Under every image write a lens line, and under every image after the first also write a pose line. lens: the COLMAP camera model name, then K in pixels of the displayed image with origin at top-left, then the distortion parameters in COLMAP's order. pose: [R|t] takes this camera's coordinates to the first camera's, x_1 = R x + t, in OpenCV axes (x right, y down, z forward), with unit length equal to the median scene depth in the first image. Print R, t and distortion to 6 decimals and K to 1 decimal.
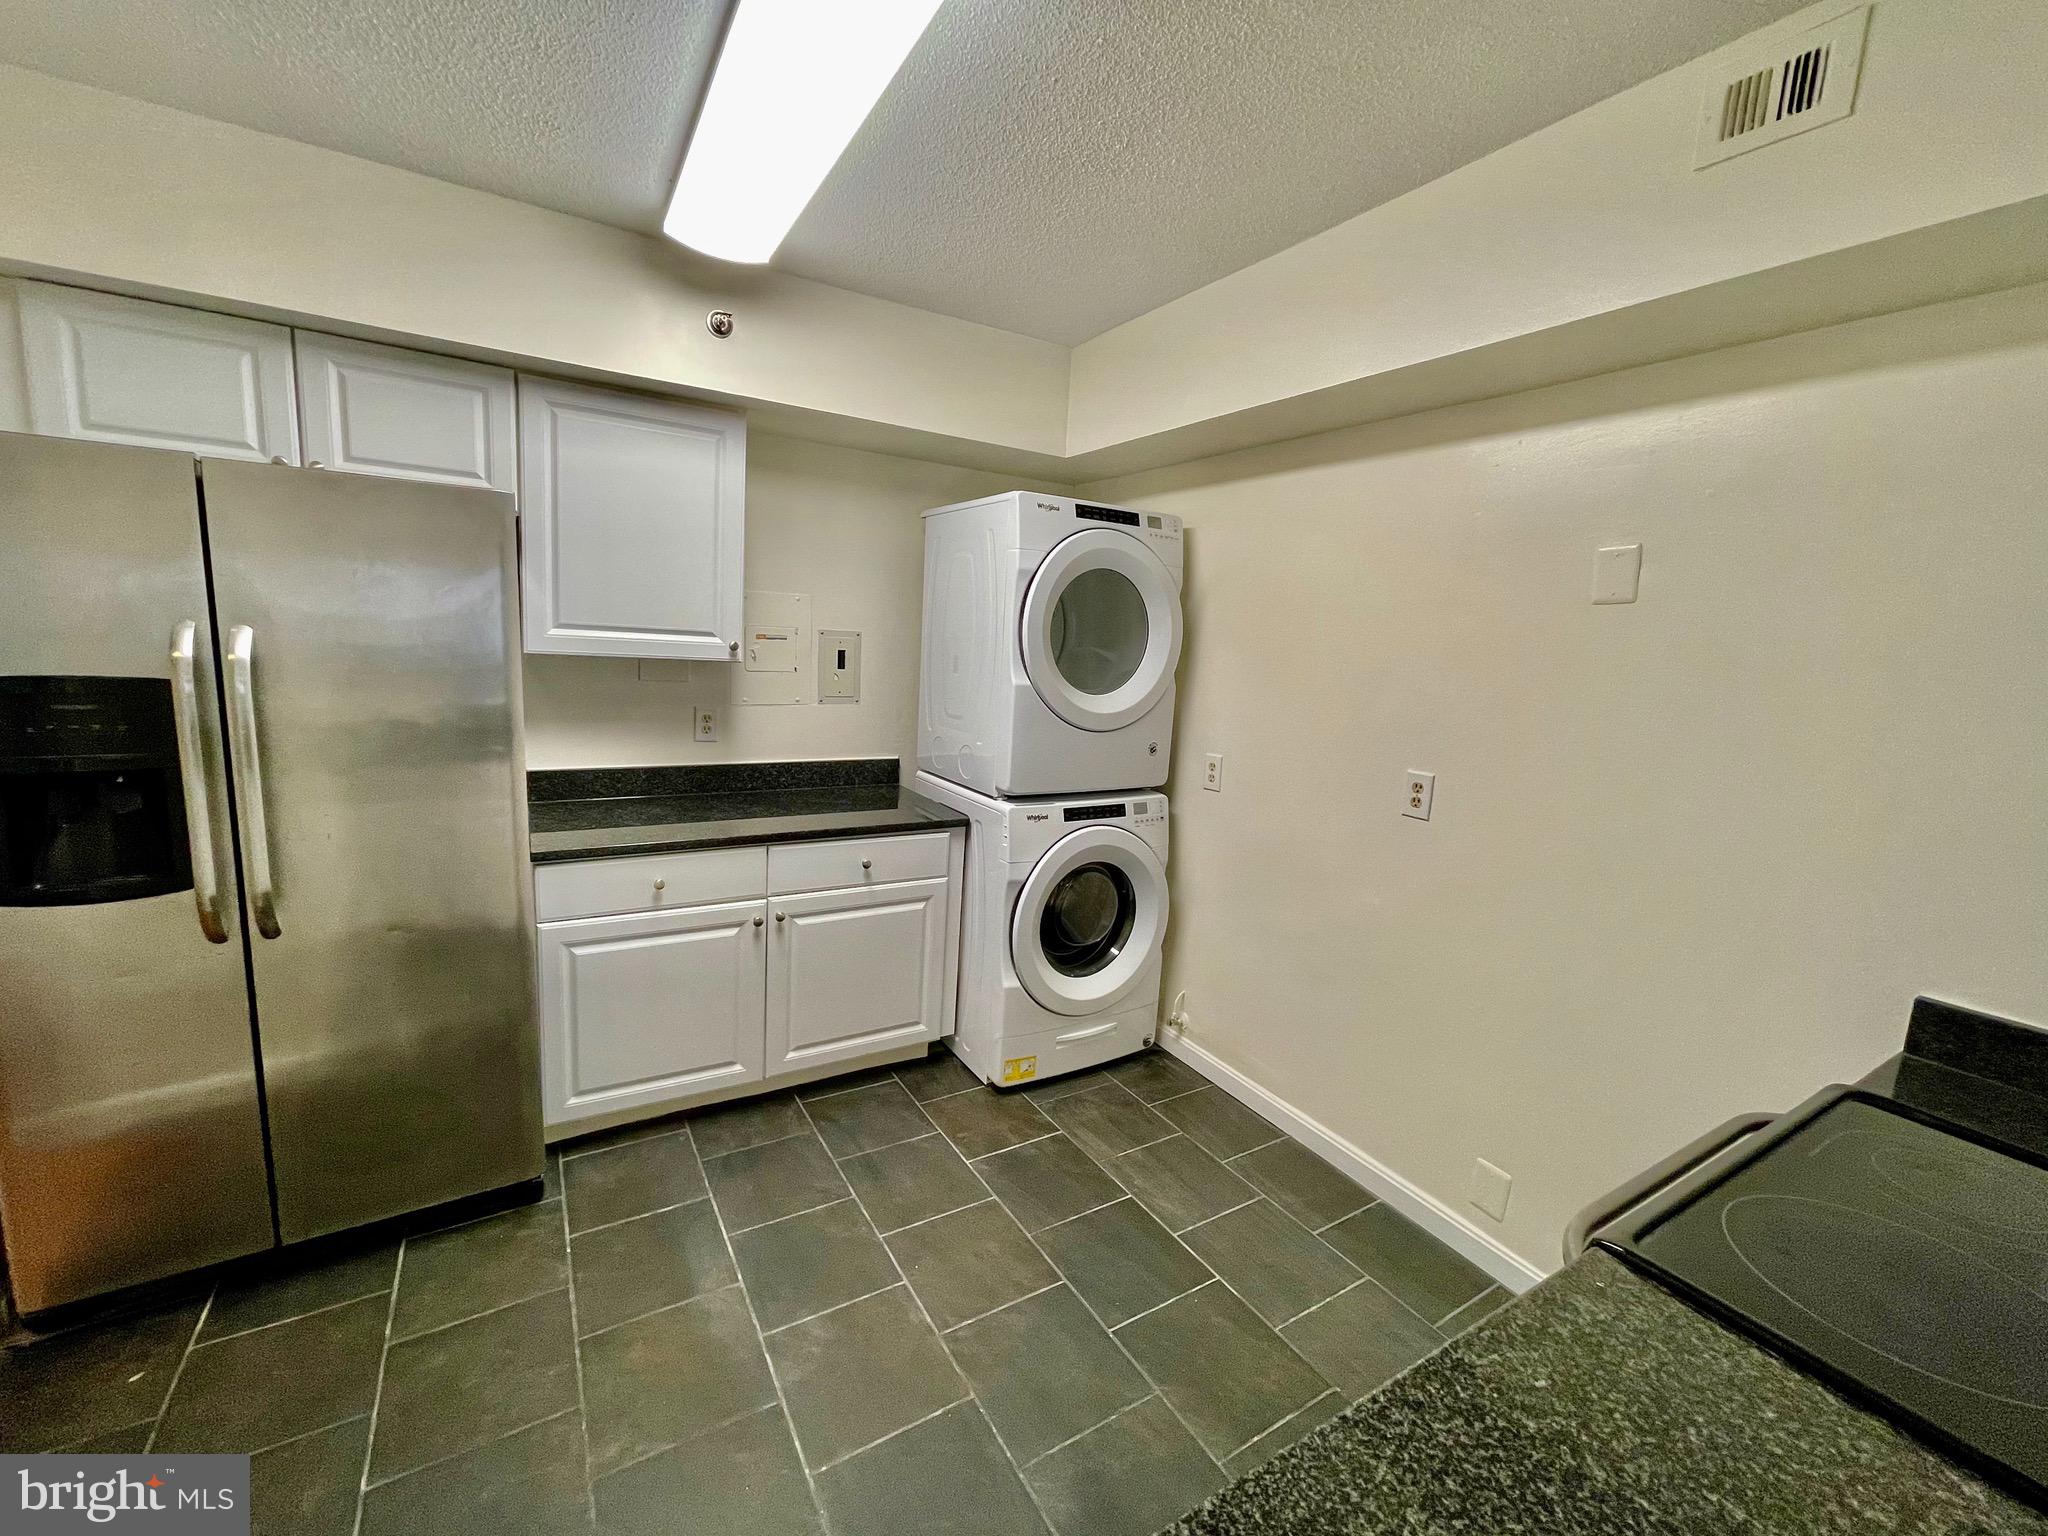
lens RADIAL K [[832.3, 0, 1016.4], [0, 832.3, 759.6], [0, 0, 1]] dist [0.000226, -0.000090]
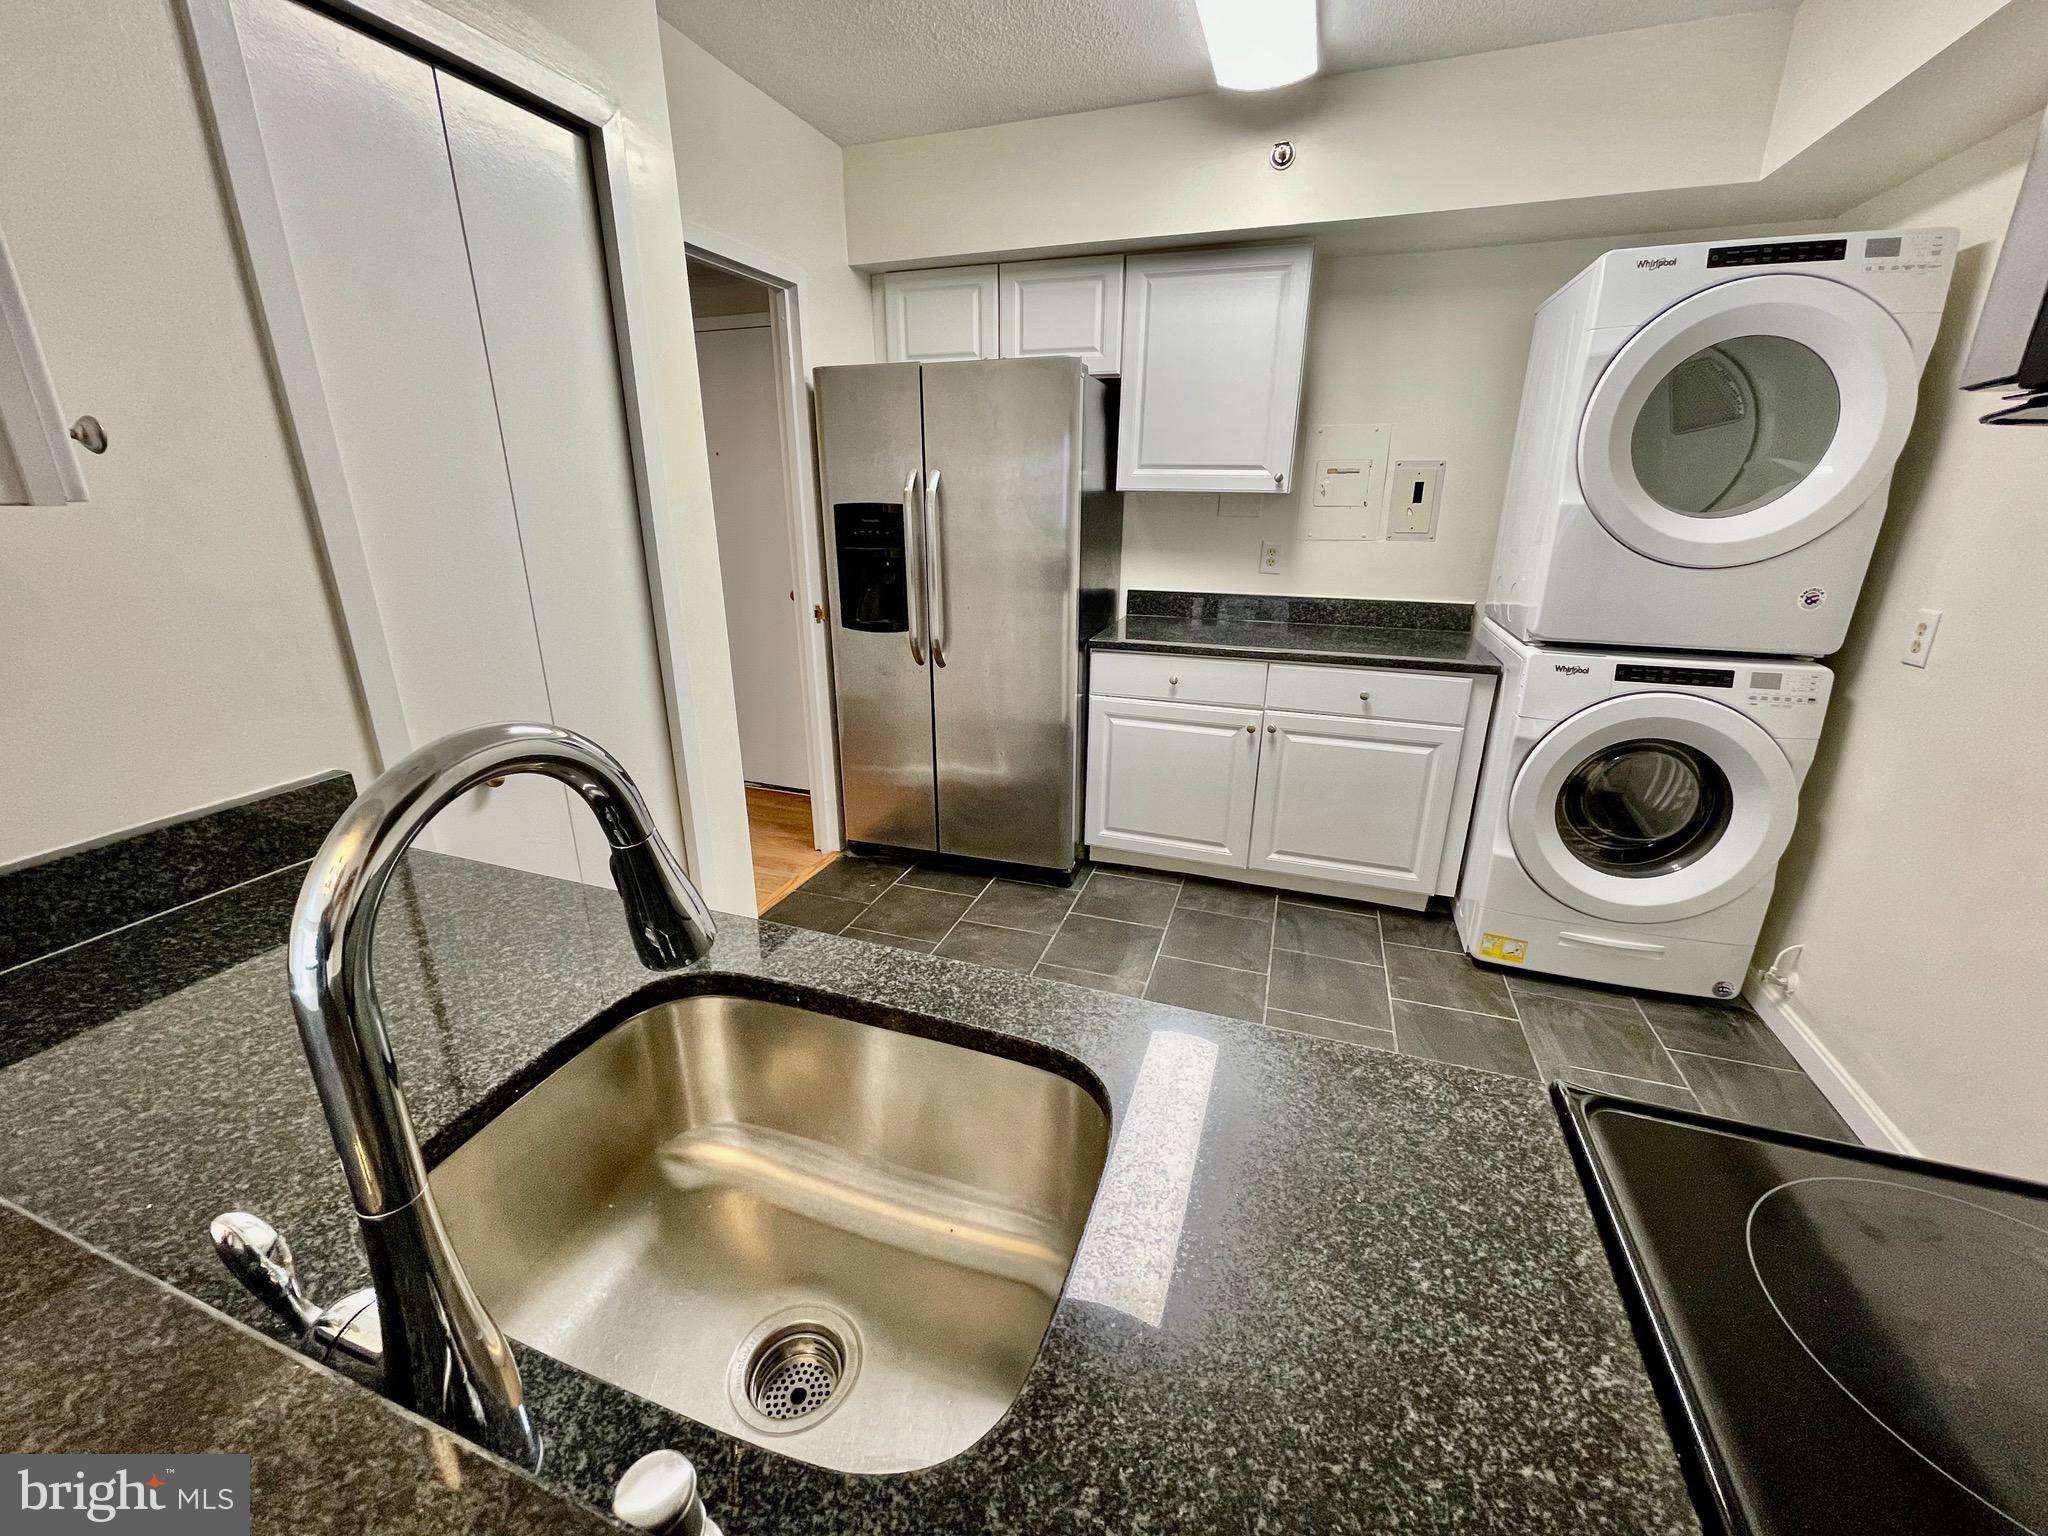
lens RADIAL K [[827.9, 0, 1019.6], [0, 827.9, 765.2], [0, 0, 1]] dist [-0.001757, -0.000290]
pose [[0.636185, 0.196732, -0.746033, 0.311665], [-0.084403, 0.978887, 0.186162, 0.055459], [0.766906, -0.055466, 0.639358, 0.033675]]
